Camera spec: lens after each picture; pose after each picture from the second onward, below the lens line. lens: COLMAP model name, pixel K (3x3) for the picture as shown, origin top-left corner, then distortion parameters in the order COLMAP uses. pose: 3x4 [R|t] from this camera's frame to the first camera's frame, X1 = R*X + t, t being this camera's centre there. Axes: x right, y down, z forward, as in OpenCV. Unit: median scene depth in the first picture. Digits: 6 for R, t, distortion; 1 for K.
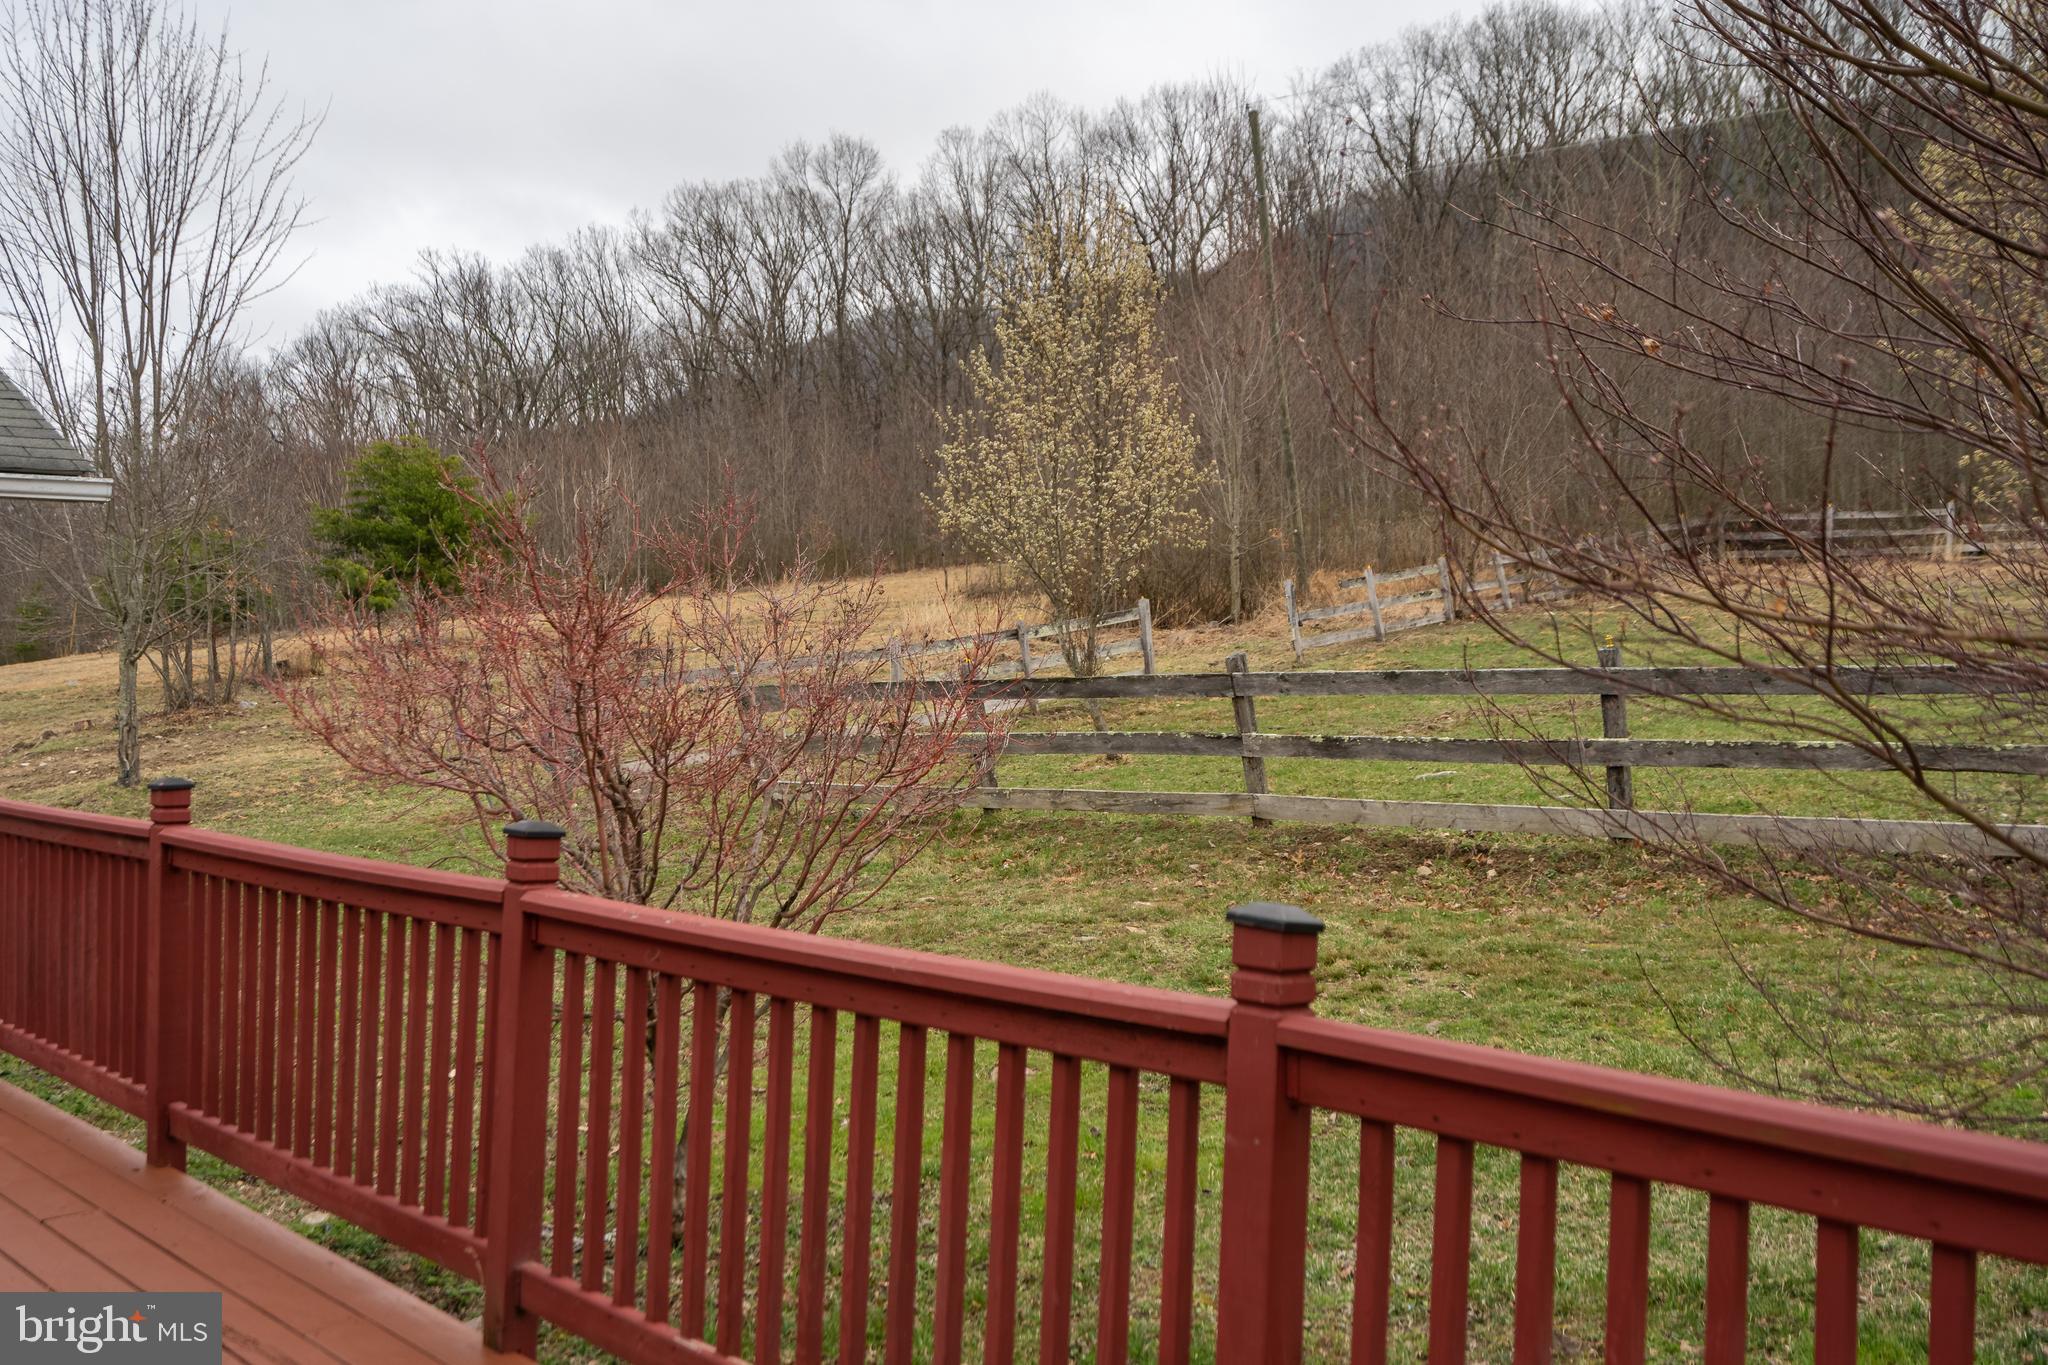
lens RADIAL K [[1856.4, 0, 1024.0], [0, 1856.4, 682.5], [0, 0, 1]] dist [-0.000614, 0.009620]
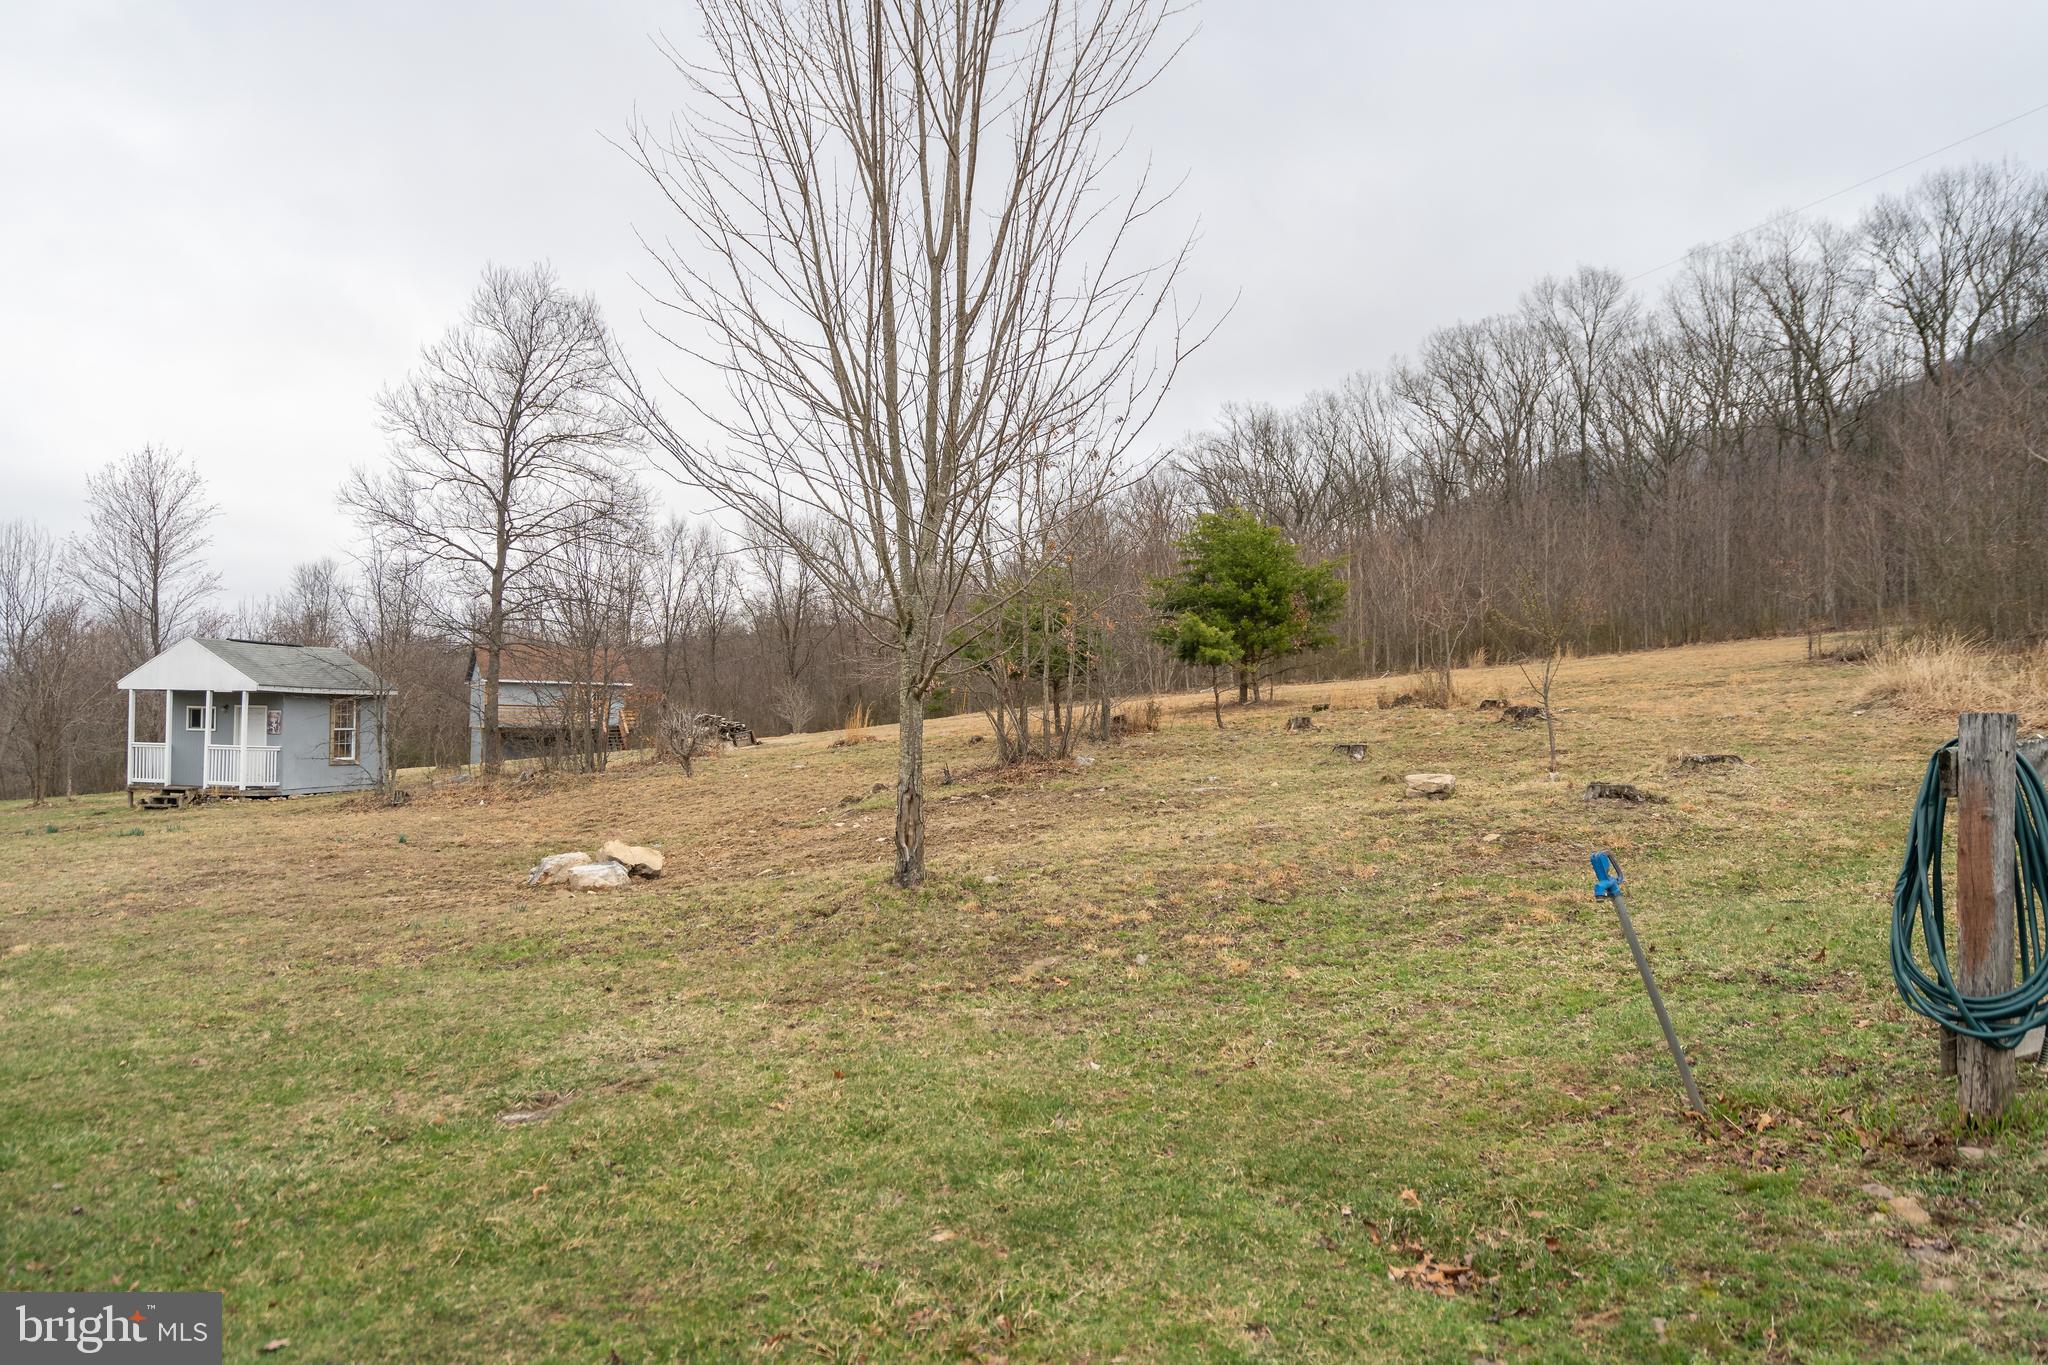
lens RADIAL K [[1314.7, 0, 1024.0], [0, 1314.7, 682.5], [0, 0, 1]] dist [-0.019250, 0.000390]
pose [[0.901359, 0.006305, -0.433028, -0.063251], [-0.027299, 0.998733, -0.042284, 0.000751], [0.432212, 0.049934, 0.900388, 0.154030]]
